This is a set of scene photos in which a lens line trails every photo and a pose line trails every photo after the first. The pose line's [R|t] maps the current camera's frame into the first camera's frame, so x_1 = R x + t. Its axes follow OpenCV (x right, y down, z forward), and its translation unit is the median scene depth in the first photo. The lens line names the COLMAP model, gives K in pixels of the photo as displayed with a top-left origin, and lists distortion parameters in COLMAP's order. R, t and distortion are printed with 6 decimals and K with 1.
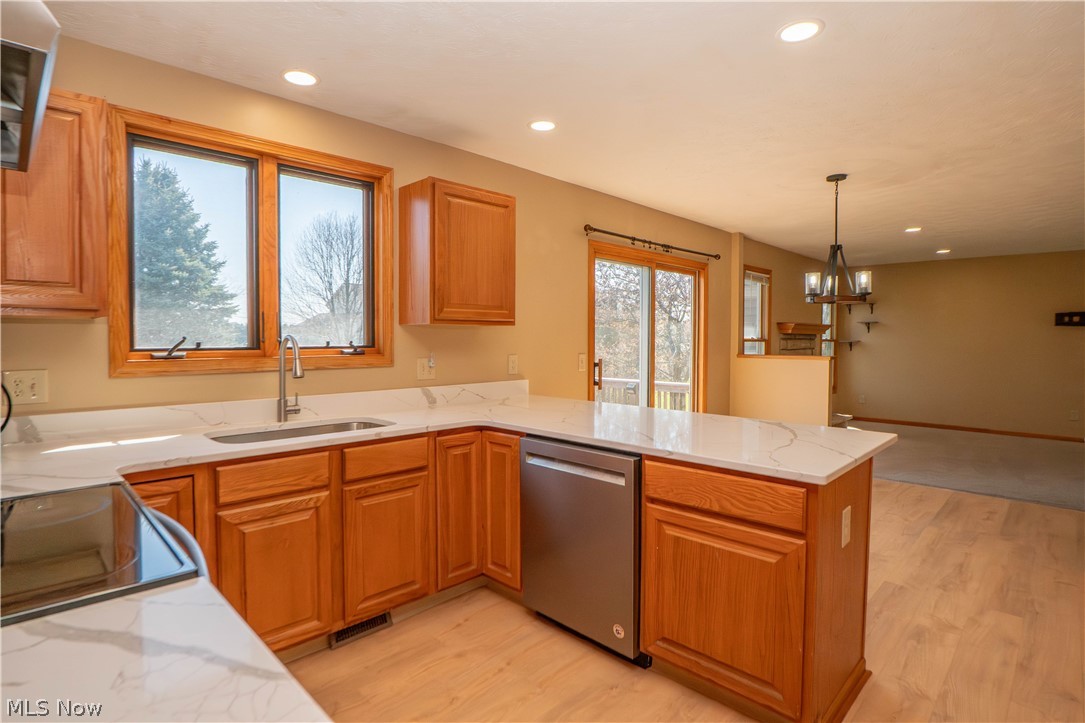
lens RADIAL K [[568.0, 0, 541.8], [0, 568.0, 346.1], [0, 0, 1]] dist [-0.001655, -0.000462]
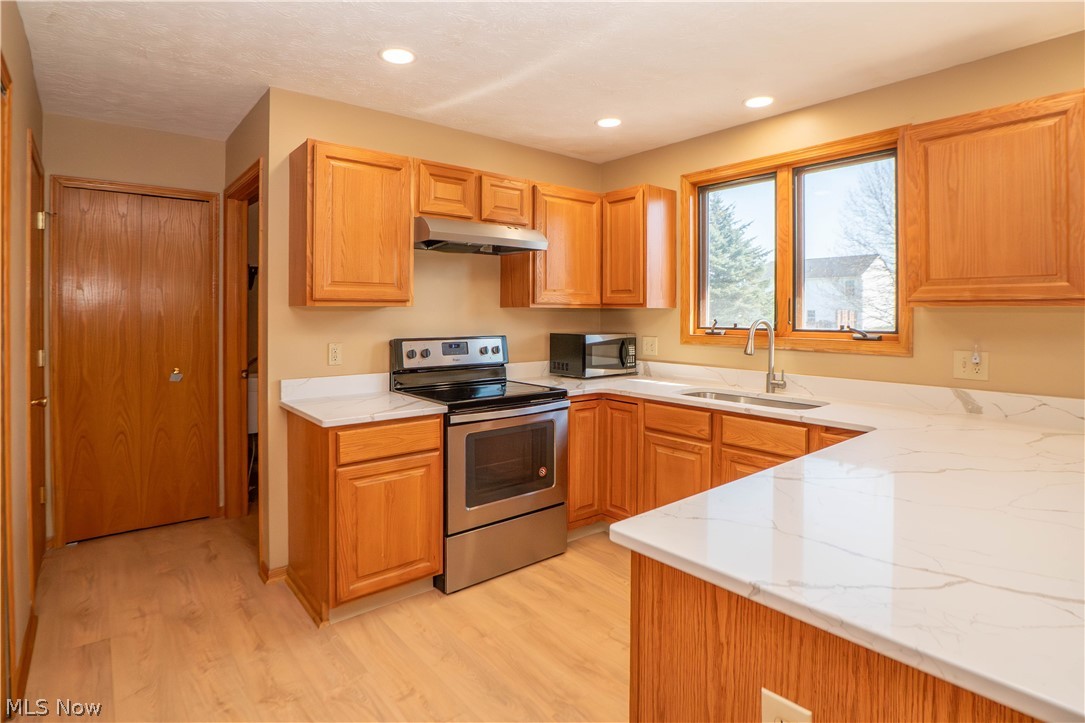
lens RADIAL K [[564.0, 0, 541.9], [0, 564.0, 317.1], [0, 0, 1]] dist [-0.000879, -0.000101]
pose [[-0.078665, 0.001105, -0.996900, 0.728534], [-0.028236, 0.999596, 0.003336, -0.012739], [0.996501, 0.028411, -0.078602, 0.611689]]
